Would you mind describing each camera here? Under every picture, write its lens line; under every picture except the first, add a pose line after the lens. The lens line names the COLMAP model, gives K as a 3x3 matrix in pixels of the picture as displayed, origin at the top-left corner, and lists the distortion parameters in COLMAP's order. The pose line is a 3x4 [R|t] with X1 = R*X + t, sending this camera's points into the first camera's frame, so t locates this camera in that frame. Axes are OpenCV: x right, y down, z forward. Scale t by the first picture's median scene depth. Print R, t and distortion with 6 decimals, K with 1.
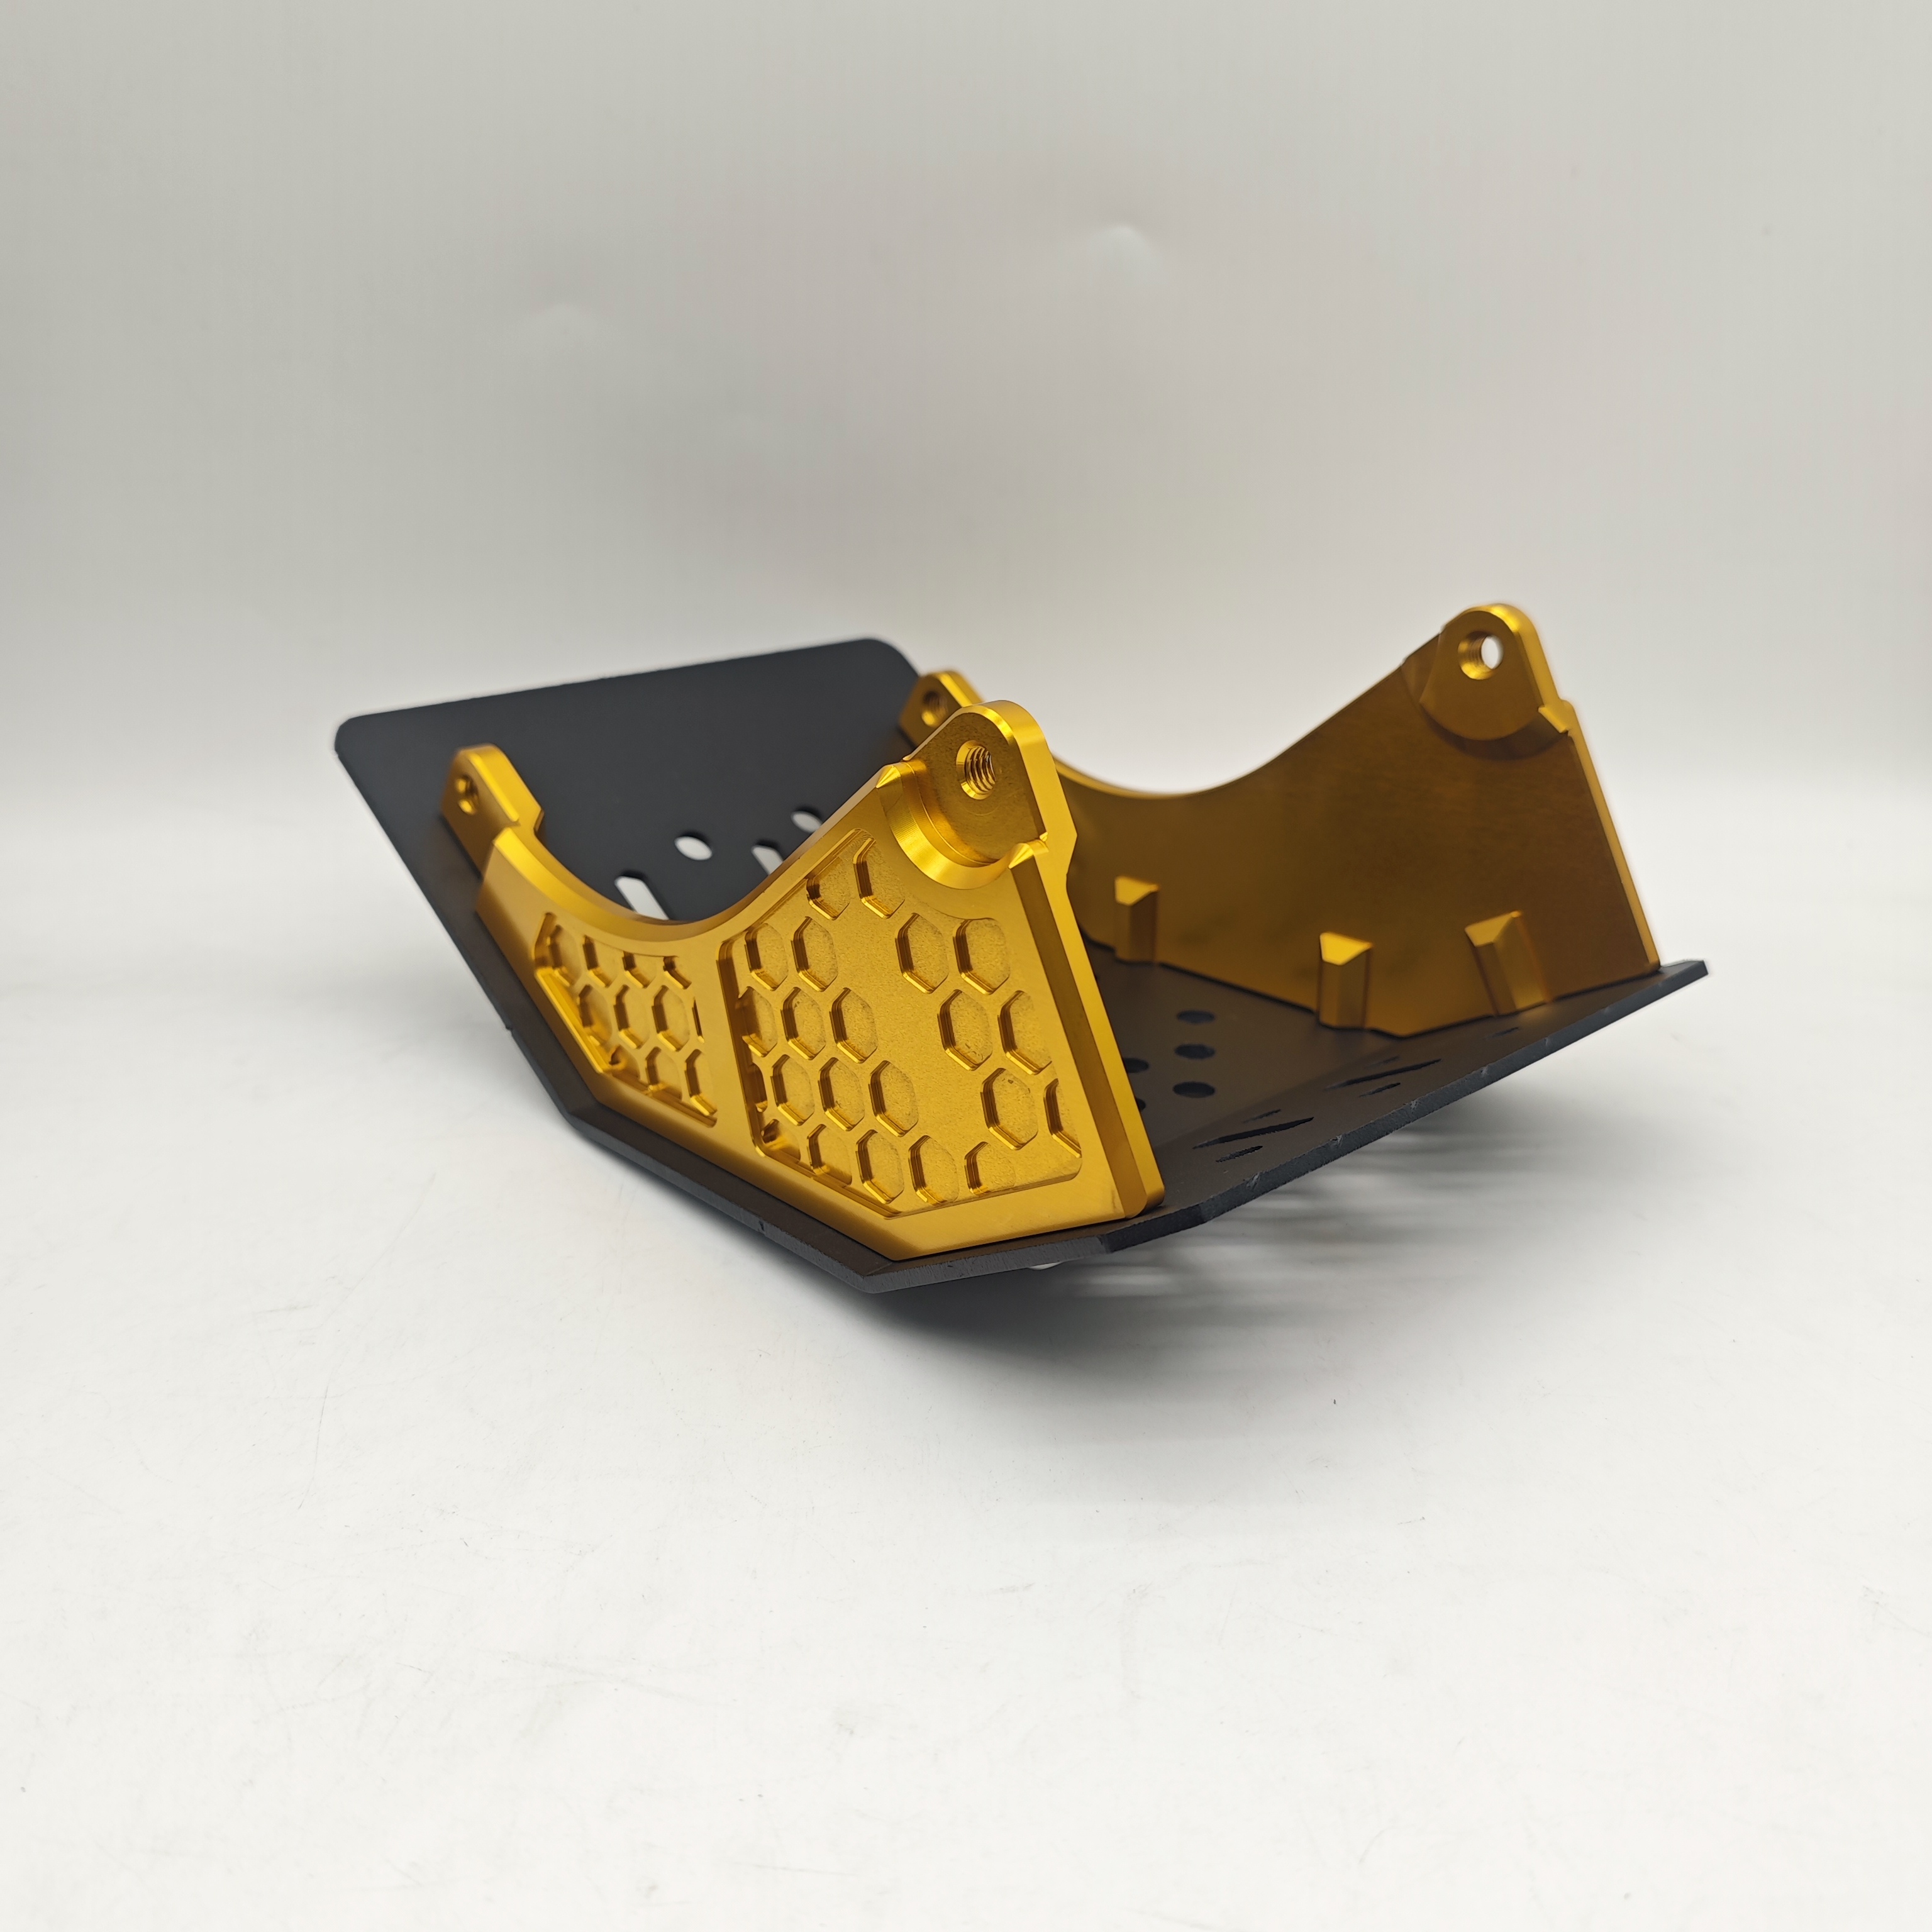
lens RADIAL K [[1797.5, 0, 934.7], [0, 1797.5, 986.1], [0, 0, 1]] dist [0.047164, -0.073411]
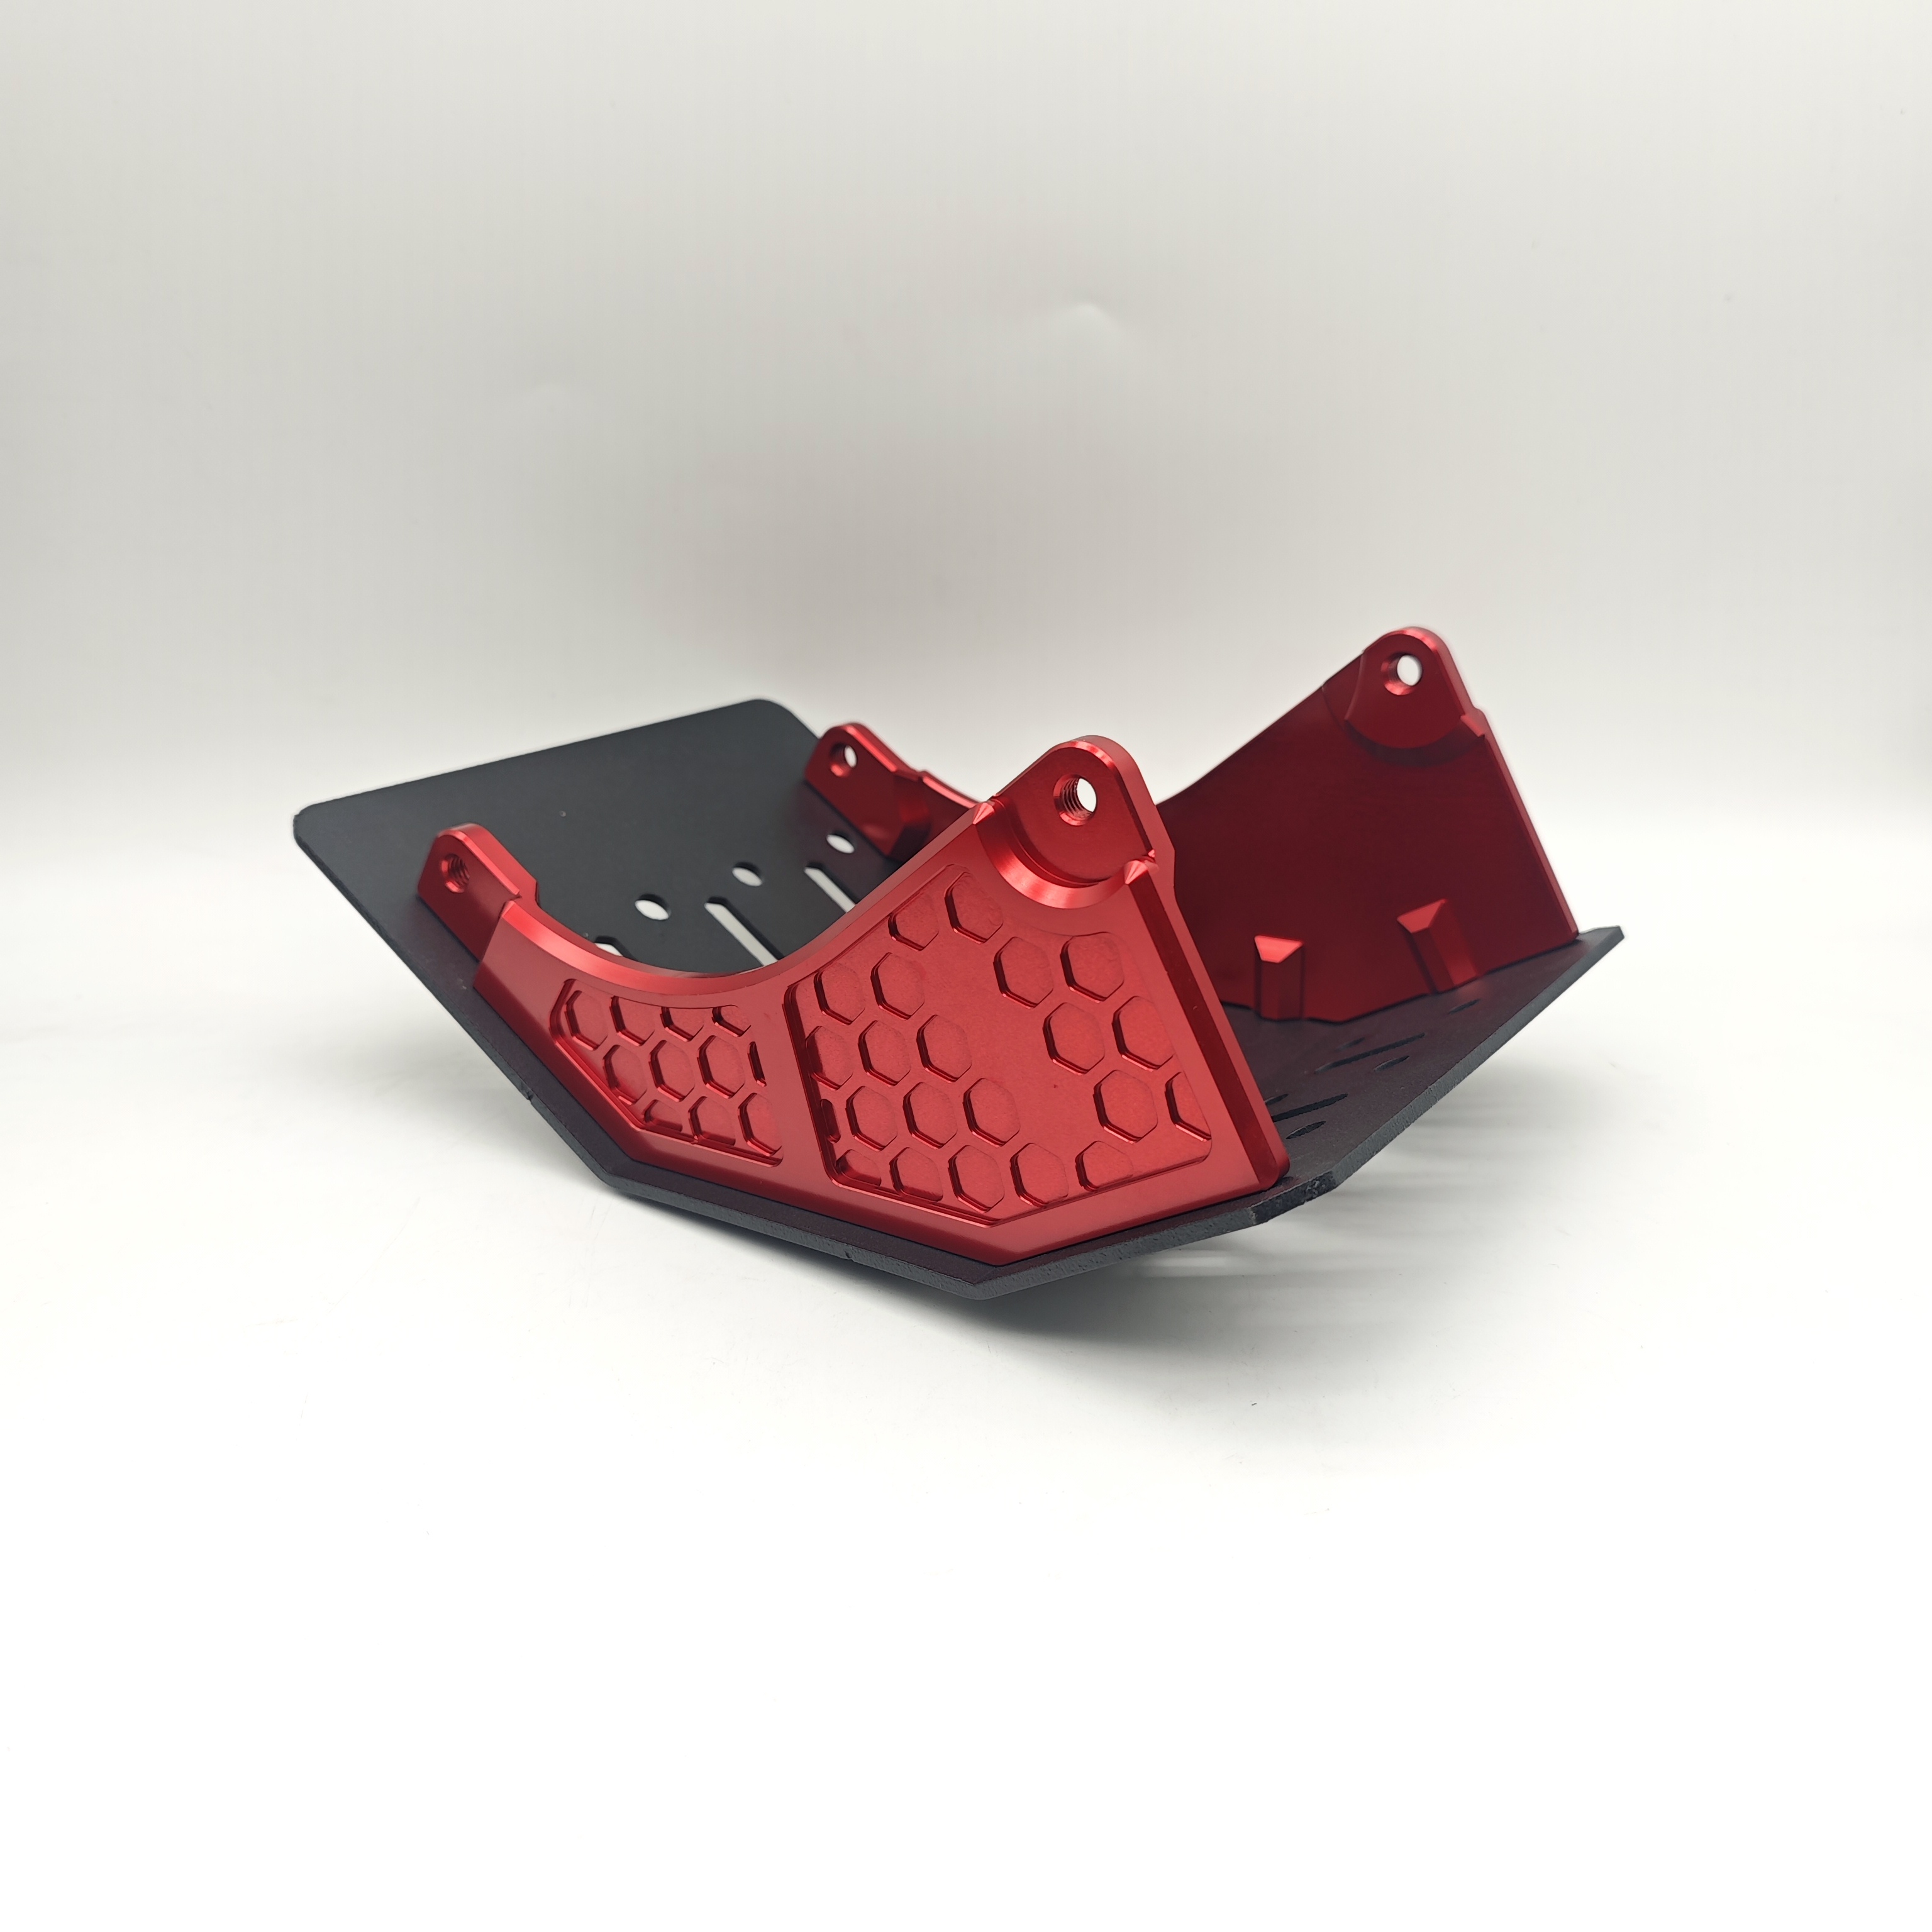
lens RADIAL K [[1797.5, 0, 961.9], [0, 1797.5, 983.0], [0, 0, 1]] dist [0.047164, -0.073411]
pose [[0.978453, -0.093433, 0.184118, -0.205162], [0.099257, 0.994804, -0.022654, 0.007113], [-0.181045, 0.040441, 0.982643, -0.047082]]
